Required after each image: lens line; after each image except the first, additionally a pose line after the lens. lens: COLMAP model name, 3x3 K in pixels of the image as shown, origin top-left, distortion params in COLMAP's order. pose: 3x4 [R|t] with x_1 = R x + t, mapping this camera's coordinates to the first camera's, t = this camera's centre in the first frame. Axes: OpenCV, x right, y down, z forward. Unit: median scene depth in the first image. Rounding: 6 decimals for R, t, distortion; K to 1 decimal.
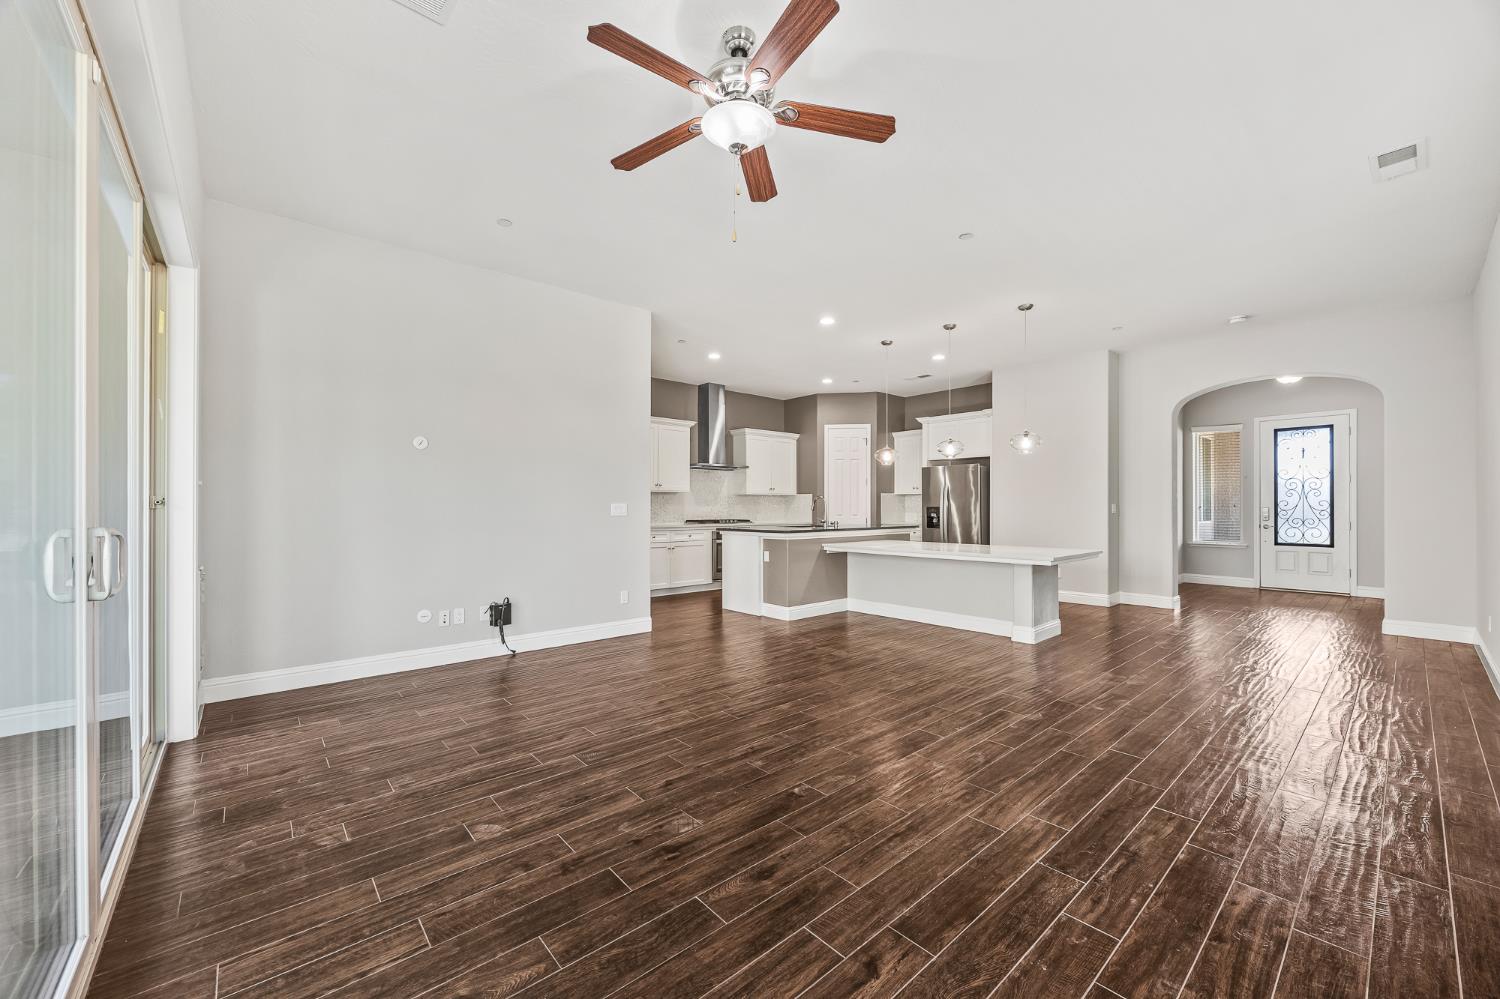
lens RADIAL K [[580.2, 0, 752.9], [0, 580.2, 503.5], [0, 0, 1]] dist [0.008346, -0.000417]
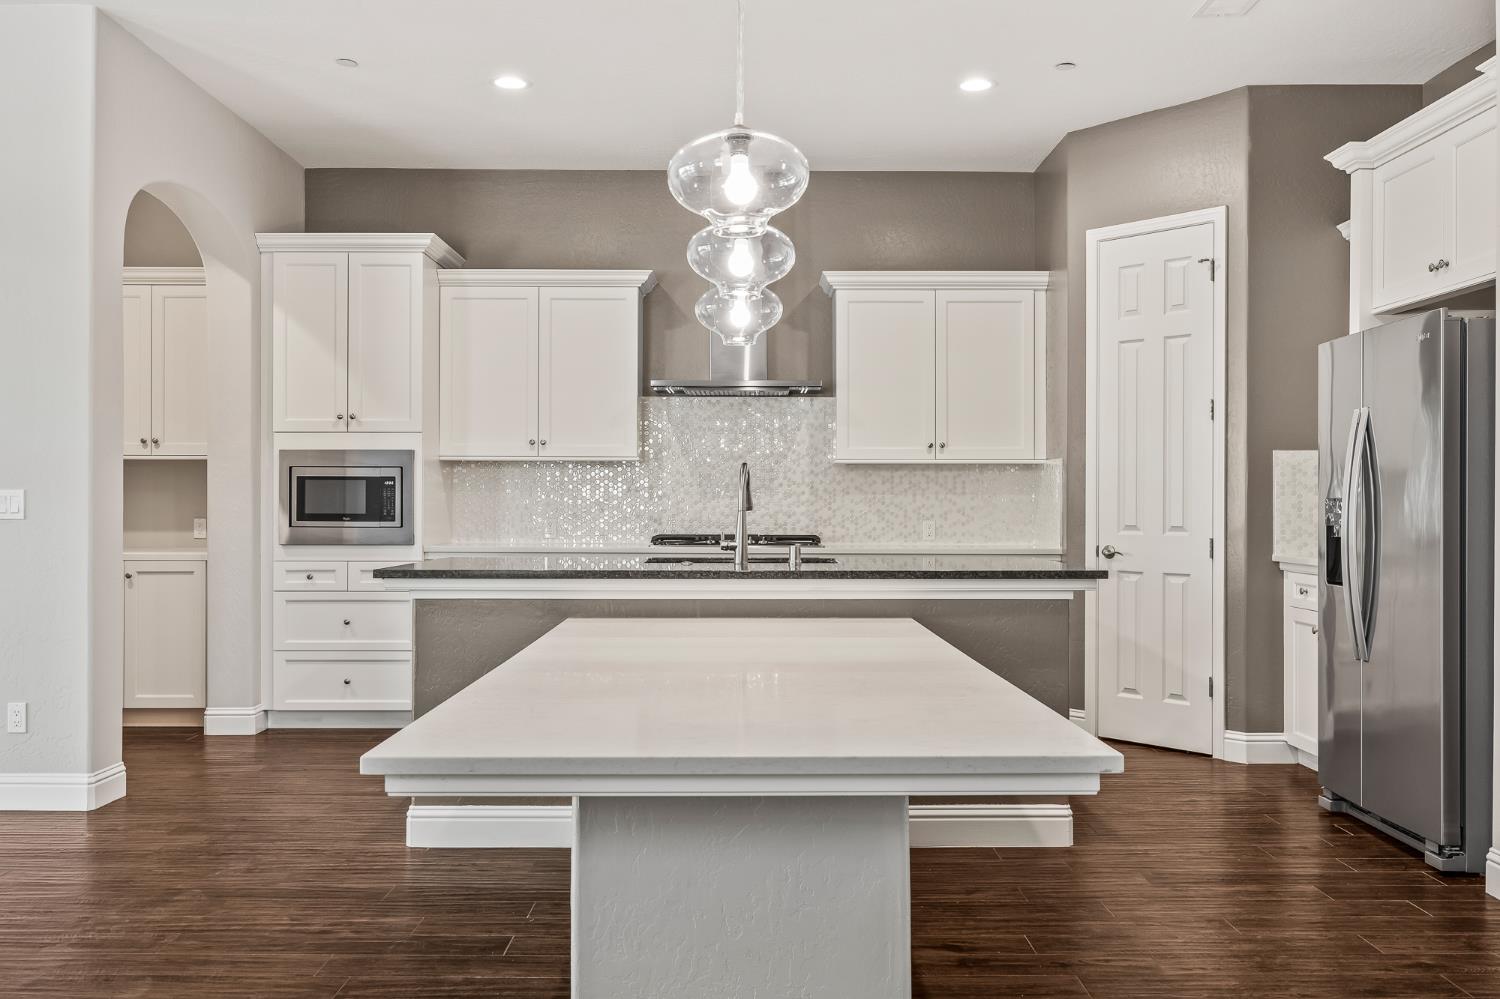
lens RADIAL K [[1280.9, 0, 742.6], [0, 1280.9, 500.8], [0, 0, 1]] dist [-0.013291, -0.007088]
pose [[0.756810, -0.000141, -0.653635, 0.483721], [0.002590, 0.999993, 0.002784, 0.004761], [0.653630, -0.003800, 0.756805, 0.421926]]
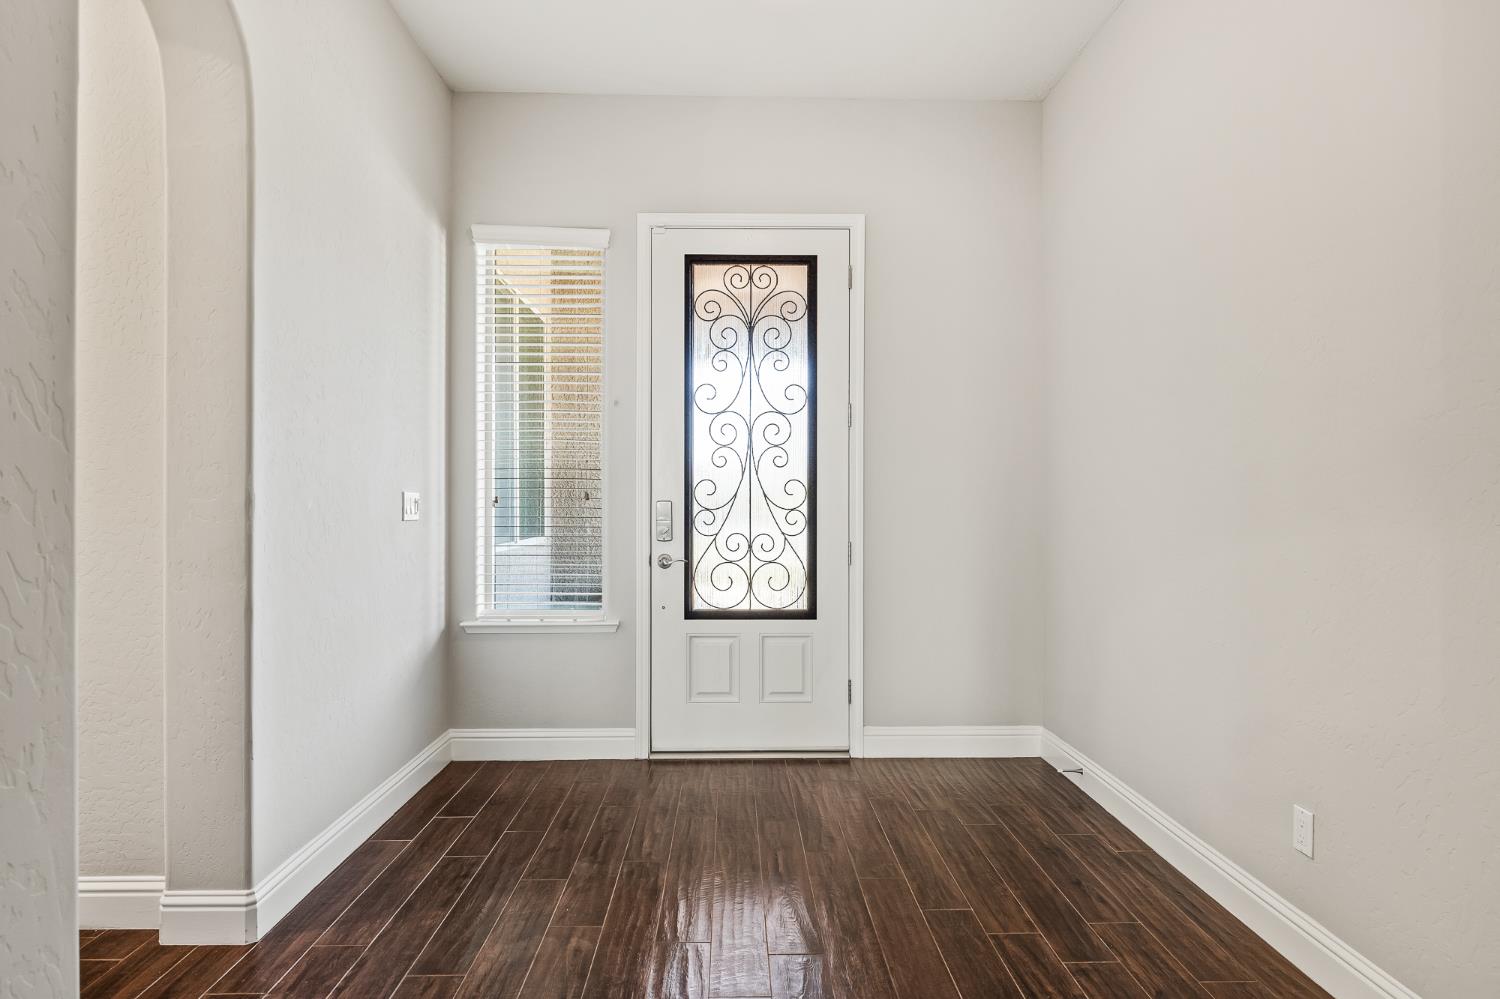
lens RADIAL K [[855.5, 0, 756.7], [0, 855.5, 500.8], [0, 0, 1]] dist [0.000647, 0.000025]
pose [[0.641881, -0.000886, 0.766804, 0.568410], [-0.002949, 0.999989, 0.003624, 0.005173], [-0.766799, -0.004588, 0.641871, 0.680698]]
